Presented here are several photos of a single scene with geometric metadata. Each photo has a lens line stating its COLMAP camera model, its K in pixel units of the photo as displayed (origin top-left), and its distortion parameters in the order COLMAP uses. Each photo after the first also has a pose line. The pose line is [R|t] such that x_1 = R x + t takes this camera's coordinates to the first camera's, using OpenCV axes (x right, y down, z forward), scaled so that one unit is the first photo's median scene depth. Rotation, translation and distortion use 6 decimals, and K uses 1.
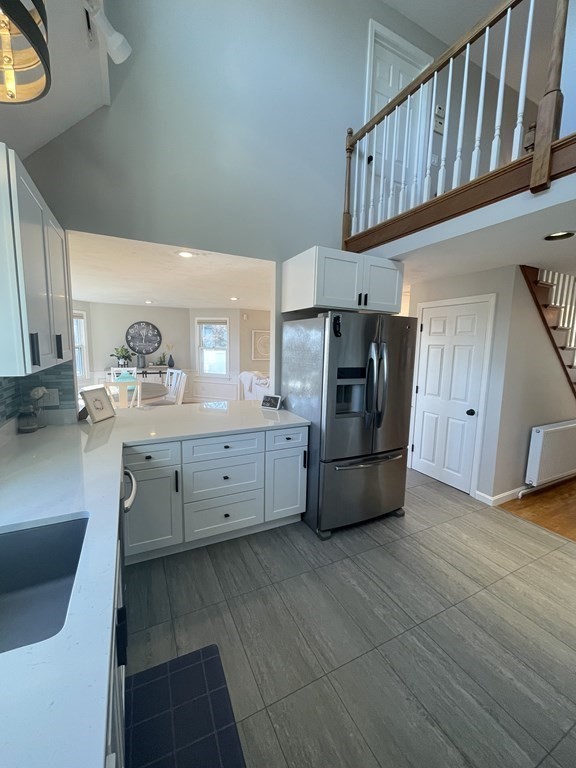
lens RADIAL K [[306.7, 0, 288.9], [0, 306.7, 383.9], [0, 0, 1]] dist [-0.007698, 0.001281]
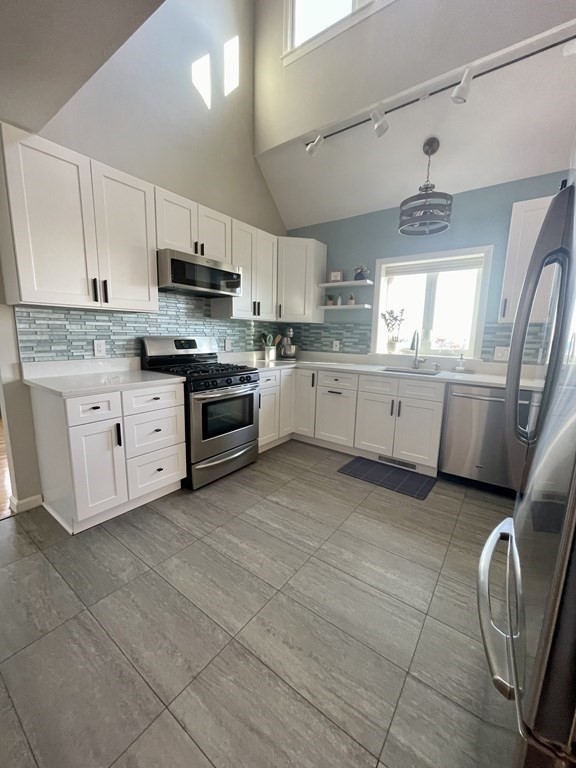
lens RADIAL K [[306.7, 0, 285.9], [0, 306.7, 386.5], [0, 0, 1]] dist [-0.007698, 0.001281]
pose [[-0.893281, 0.035112, -0.448126, 0.999387], [-0.096548, 0.958689, 0.267571, -0.025569], [0.439008, 0.282282, -0.852988, 1.782774]]
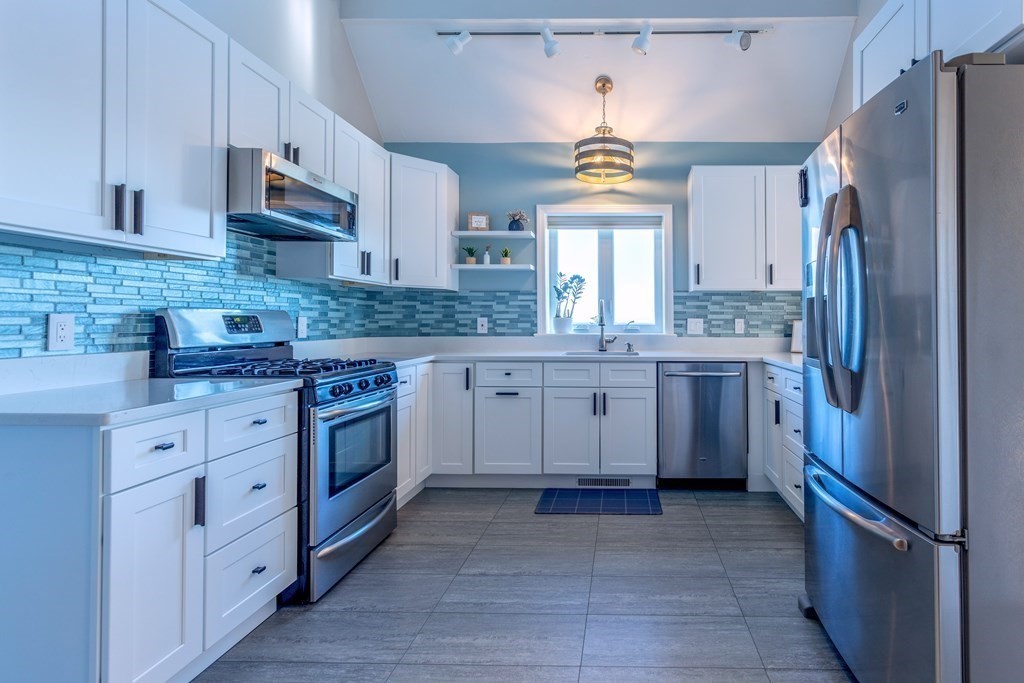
lens RADIAL K [[522.3, 0, 617.6], [0, 522.3, 313.7], [0, 0, 1]] dist [0.002887, -0.000142]
pose [[-0.460666, -0.036572, -0.886820, 1.577216], [-0.123127, 0.992123, 0.023045, 0.068280], [0.878992, 0.119808, -0.461541, 1.629156]]
